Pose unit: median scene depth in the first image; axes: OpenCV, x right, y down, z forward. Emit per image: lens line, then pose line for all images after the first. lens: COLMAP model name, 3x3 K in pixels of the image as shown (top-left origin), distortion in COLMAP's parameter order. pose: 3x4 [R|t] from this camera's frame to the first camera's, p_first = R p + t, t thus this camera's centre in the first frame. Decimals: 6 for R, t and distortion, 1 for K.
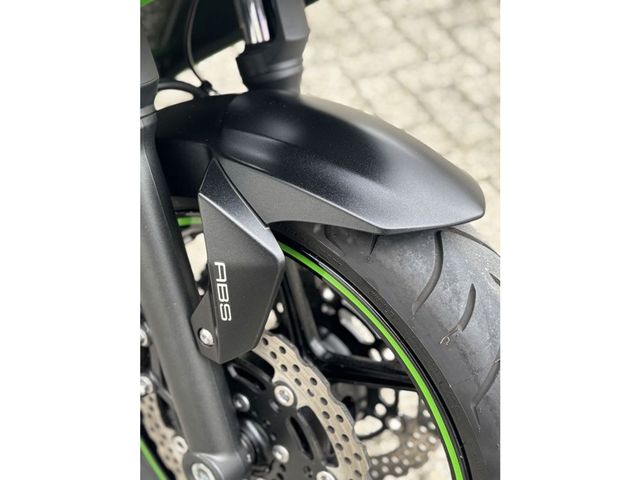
lens RADIAL K [[682.4, 0, 320.0], [0, 682.4, 240.0], [0, 0, 1]] dist [-0.004913, -0.010722]
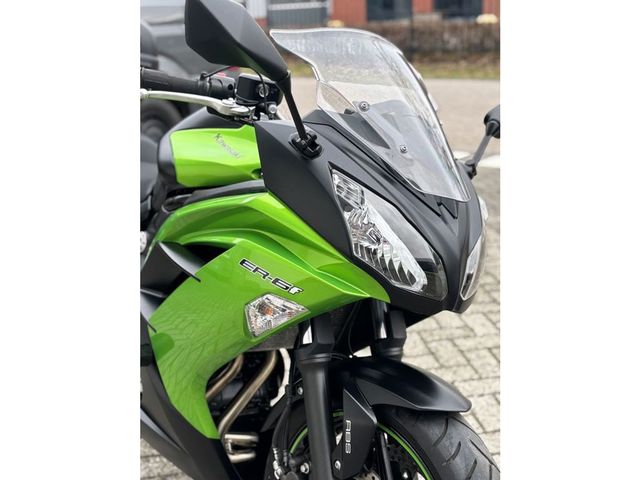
lens RADIAL K [[682.4, 0, 320.0], [0, 682.4, 240.0], [0, 0, 1]] dist [-0.004913, -0.010722]
pose [[0.965802, 0.046086, -0.255150, 0.278563], [-0.166136, 0.865513, -0.472532, 0.537076], [0.199059, 0.498762, 0.843571, -1.101430]]
